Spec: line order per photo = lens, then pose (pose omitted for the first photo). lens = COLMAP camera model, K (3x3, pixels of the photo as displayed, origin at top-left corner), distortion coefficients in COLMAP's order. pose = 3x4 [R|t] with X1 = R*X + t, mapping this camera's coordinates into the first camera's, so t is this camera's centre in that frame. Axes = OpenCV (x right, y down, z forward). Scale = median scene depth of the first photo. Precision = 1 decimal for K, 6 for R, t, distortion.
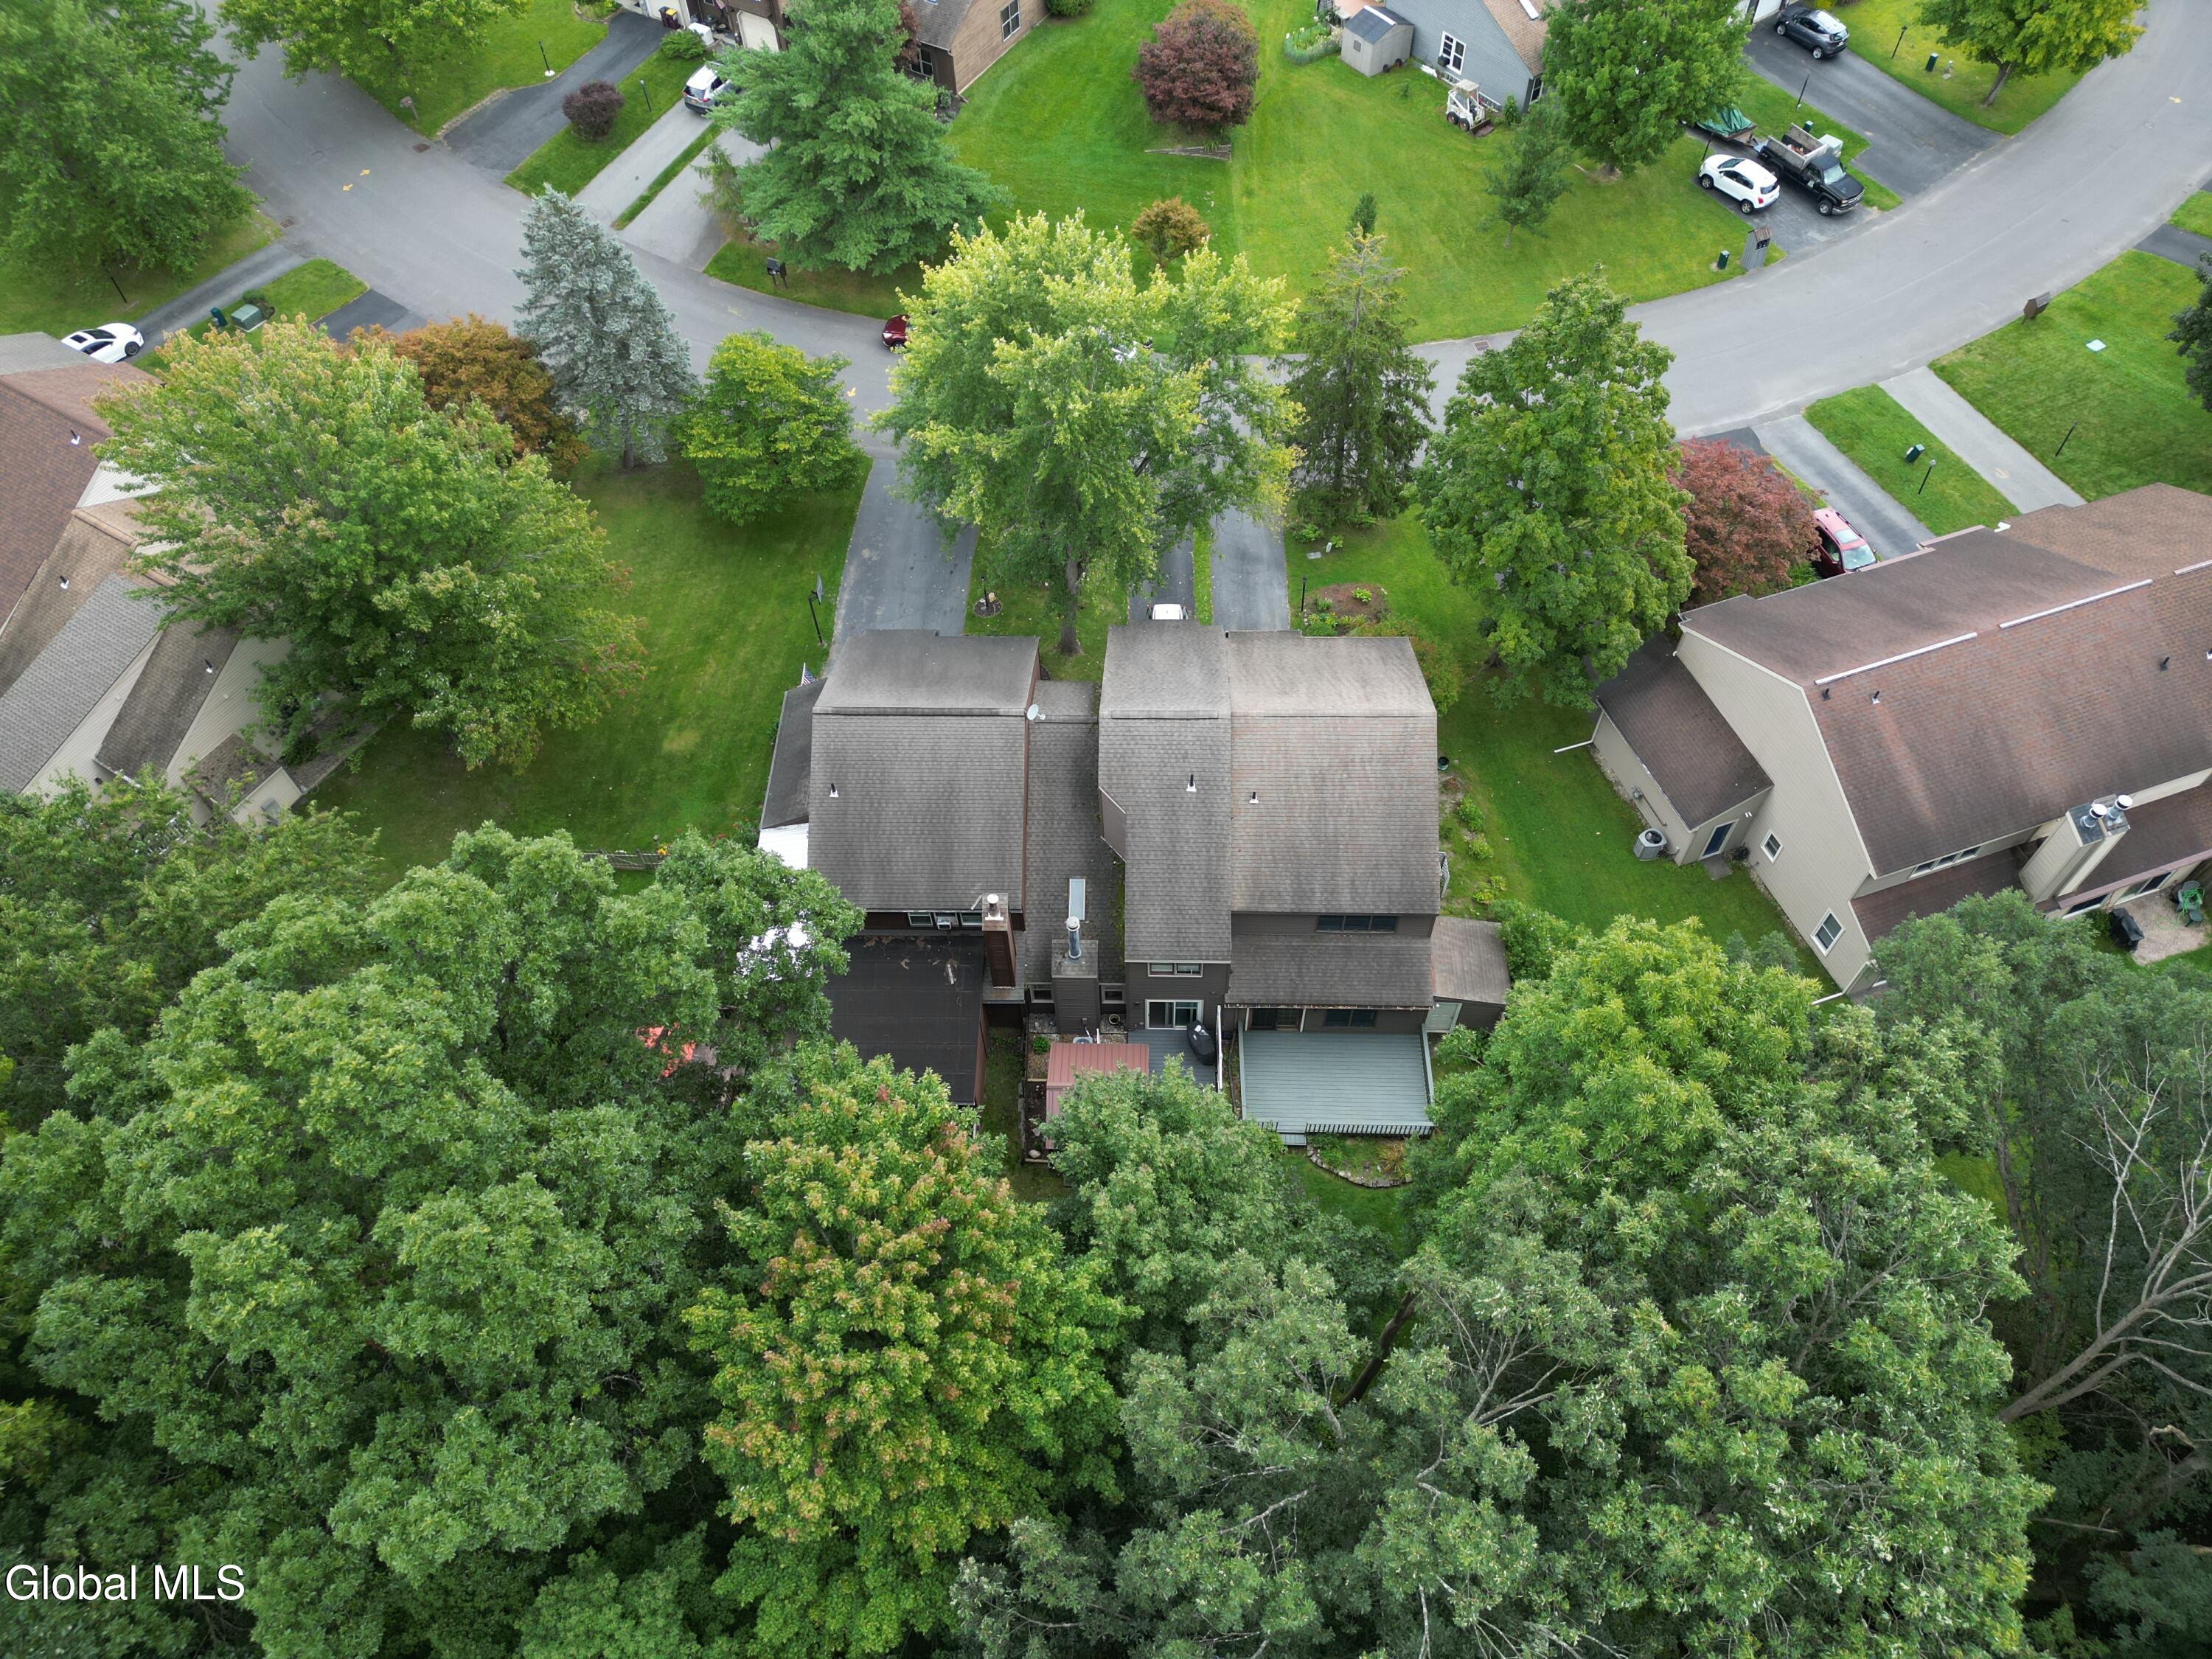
lens RADIAL K [[1552.8, 0, 1106.0], [0, 1552.8, 829.5], [0, 0, 1]] dist [0.094565, -0.085479]
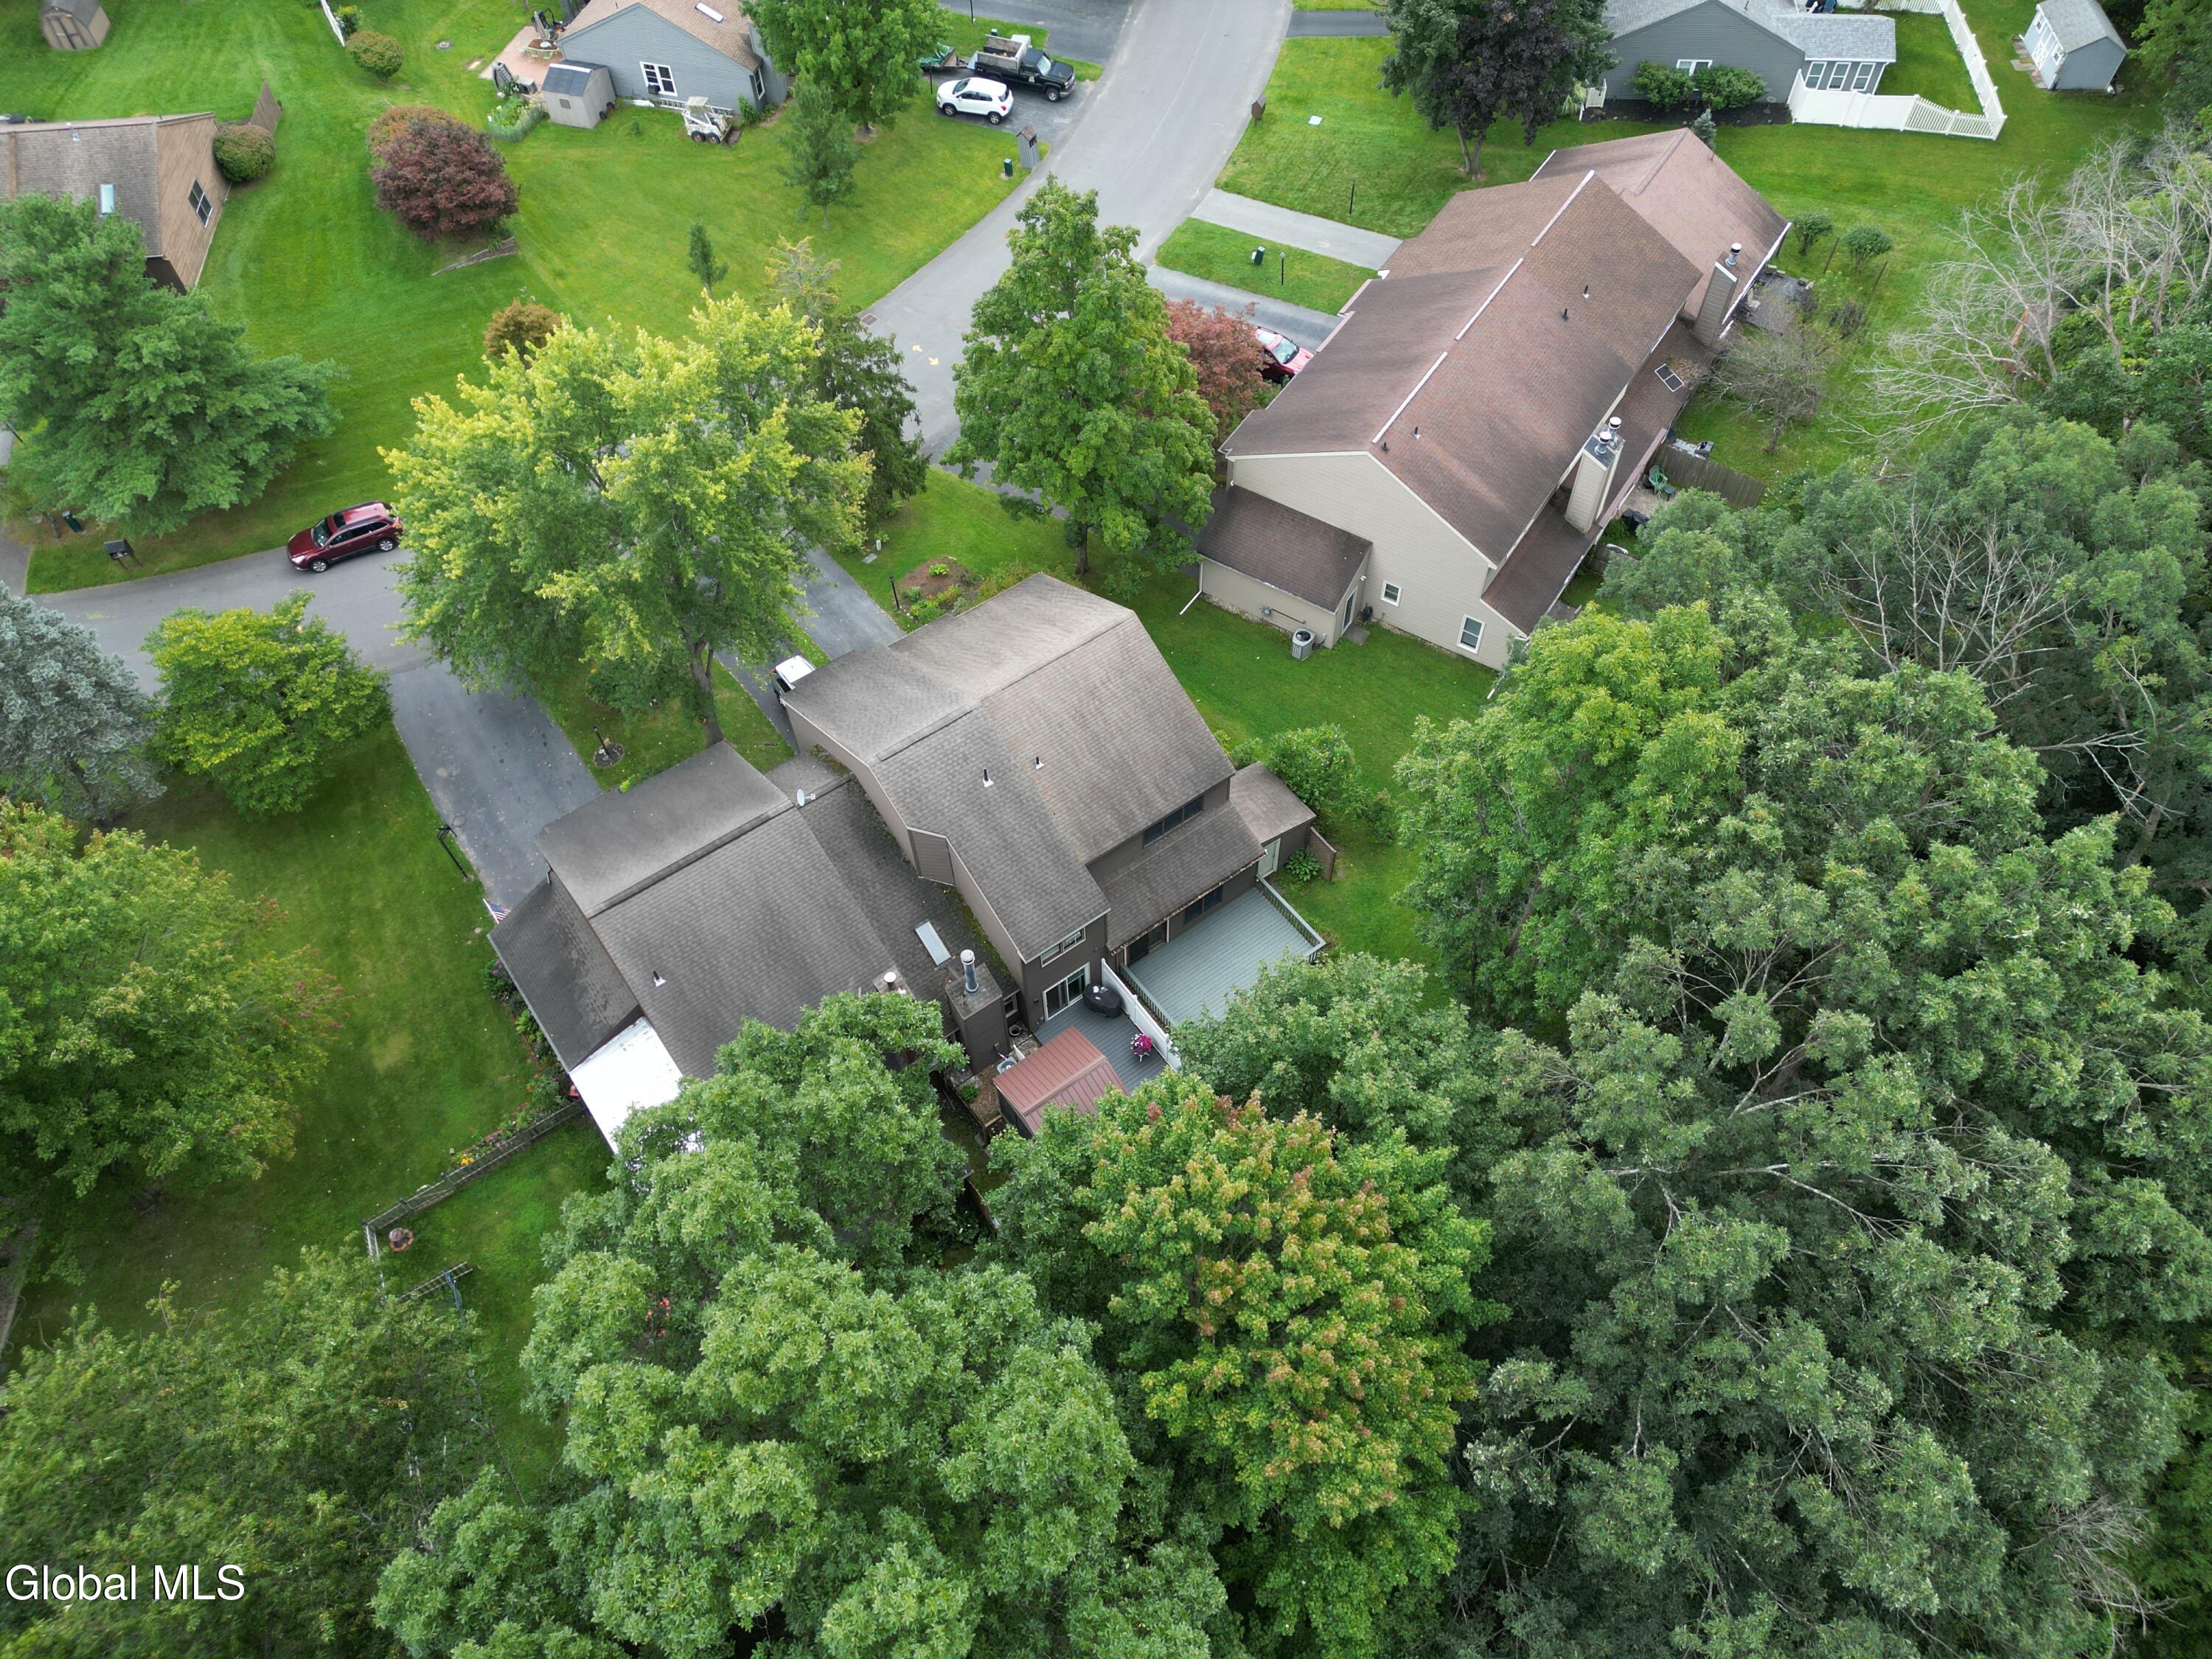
lens RADIAL K [[1532.9, 0, 1107.6], [0, 1532.9, 833.0], [0, 0, 1]] dist [0.097595, -0.084169]
pose [[0.795111, -0.498509, 0.345379, -0.186106], [0.501112, 0.860811, 0.088835, -0.036877], [-0.341591, 0.102440, 0.934249, 0.039303]]
